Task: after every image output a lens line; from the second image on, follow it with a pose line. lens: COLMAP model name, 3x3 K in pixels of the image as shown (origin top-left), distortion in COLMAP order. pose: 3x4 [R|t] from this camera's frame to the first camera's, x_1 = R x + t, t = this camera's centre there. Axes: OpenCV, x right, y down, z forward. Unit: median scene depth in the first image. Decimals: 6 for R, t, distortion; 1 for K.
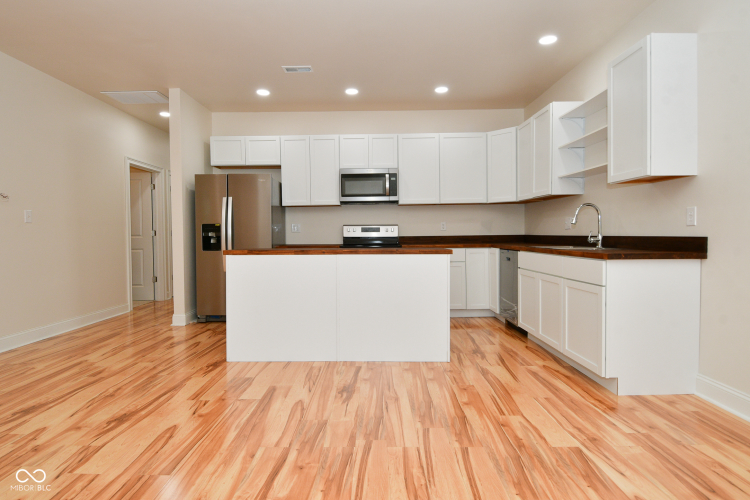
lens RADIAL K [[395.4, 0, 367.6], [0, 395.4, 245.1], [0, 0, 1]] dist [0.009910, -0.022398]
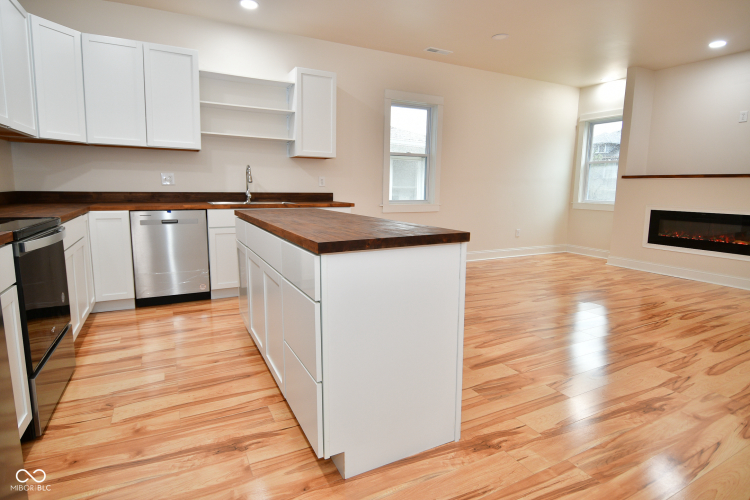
lens RADIAL K [[395.4, 0, 369.8], [0, 395.4, 242.5], [0, 0, 1]] dist [0.009910, -0.022398]
pose [[-0.464686, -0.121975, 0.877034, -0.770864], [0.017103, 0.989046, 0.146615, -0.048829], [-0.885310, 0.083130, -0.457510, 1.396114]]
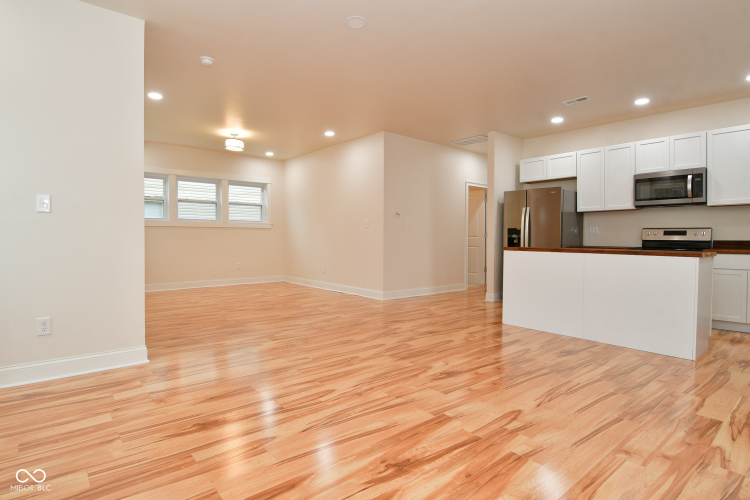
lens RADIAL K [[395.4, 0, 368.6], [0, 395.4, 240.1], [0, 0, 1]] dist [0.009910, -0.022398]
pose [[0.648620, 0.018581, -0.760886, 0.447919], [-0.031606, 0.999497, -0.002535, 0.008539], [0.760456, 0.025692, 0.648881, -0.342217]]
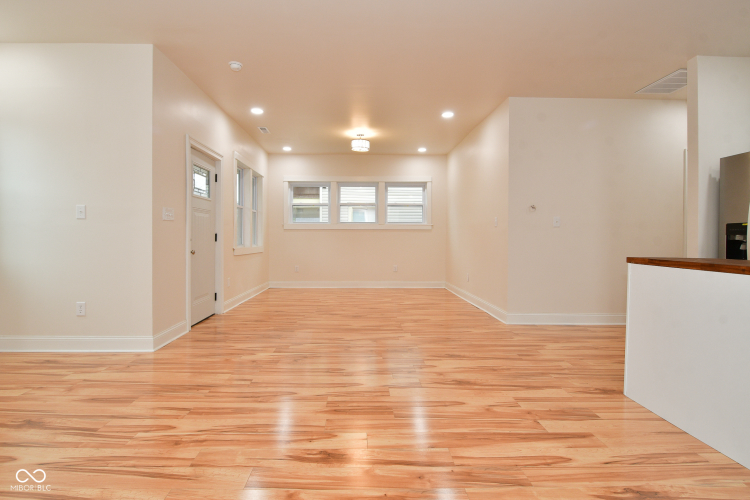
lens RADIAL K [[395.4, 0, 367.4], [0, 395.4, 240.2], [0, 0, 1]] dist [0.009910, -0.022398]
pose [[0.029982, 0.014743, -0.999442, 0.448210], [-0.032902, 0.999364, 0.013755, -0.014514], [0.999009, 0.032471, 0.030448, 0.467932]]
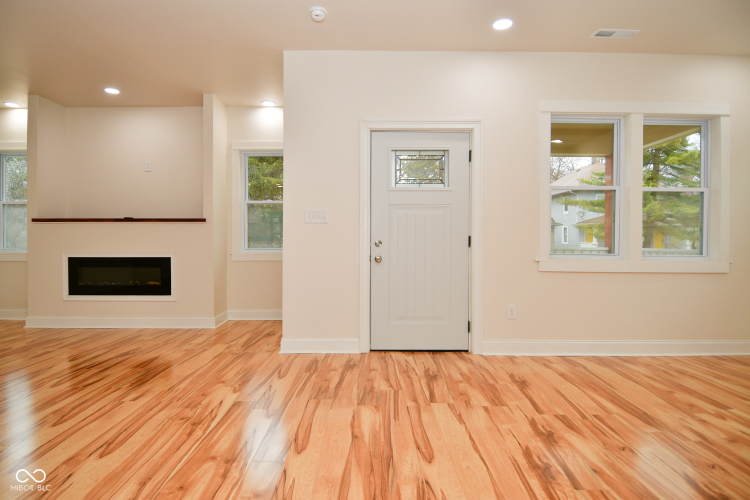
lens RADIAL K [[395.4, 0, 367.0], [0, 395.4, 243.7], [0, 0, 1]] dist [0.009910, -0.022398]
pose [[-0.999952, 0.004691, -0.008579, -0.951822], [0.004348, 0.999205, 0.039635, -0.024030], [0.008758, 0.039596, -0.999177, 1.046046]]
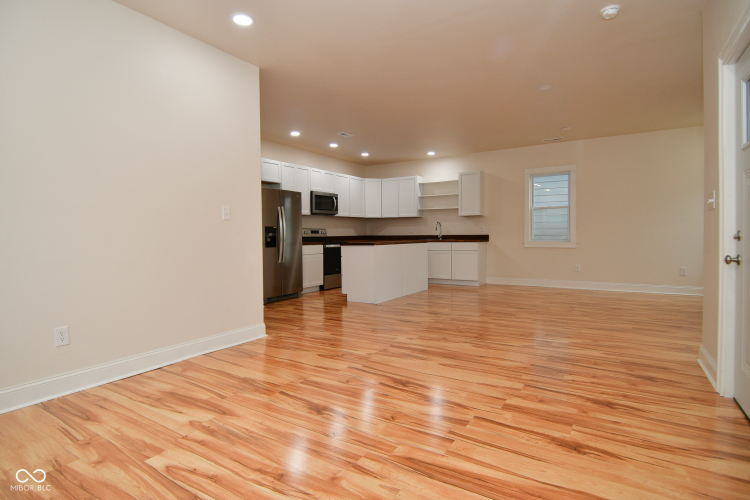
lens RADIAL K [[395.4, 0, 366.6], [0, 395.4, 245.9], [0, 0, 1]] dist [0.009910, -0.022398]
pose [[0.533831, -0.021746, 0.845312, -2.003928], [0.029955, 0.999528, 0.006796, 0.015153], [-0.845060, 0.021693, 0.534230, 0.069997]]
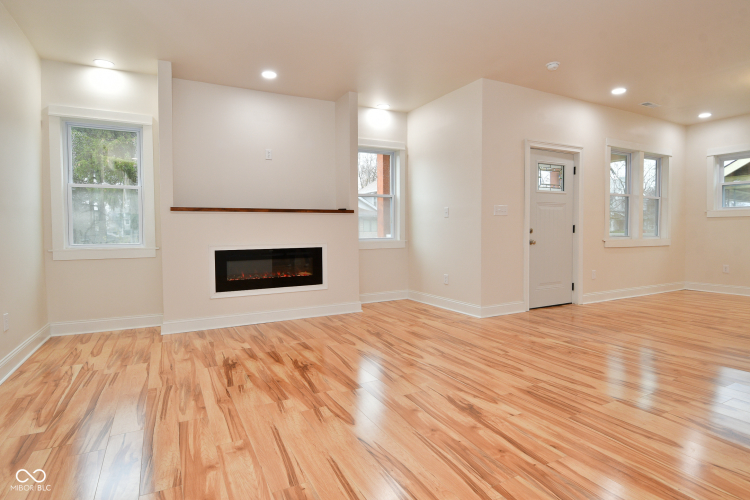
lens RADIAL K [[395.4, 0, 366.1], [0, 395.4, 244.3], [0, 0, 1]] dist [0.009910, -0.022398]
pose [[-0.884480, 0.030229, -0.465597, 0.350112], [0.000527, 0.997963, 0.063792, -0.026395], [0.466577, 0.056177, -0.882695, 0.980999]]
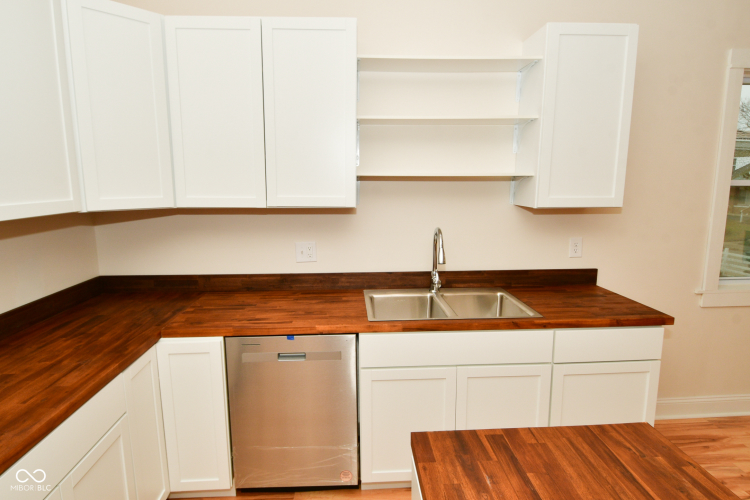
lens RADIAL K [[395.4, 0, 357.5], [0, 395.4, 245.8], [0, 0, 1]] dist [0.009910, -0.022398]
pose [[-0.029425, -0.148227, 0.988515, -0.072671], [0.039395, 0.988003, 0.149323, -0.197470], [-0.998790, 0.043337, -0.023232, 1.288505]]
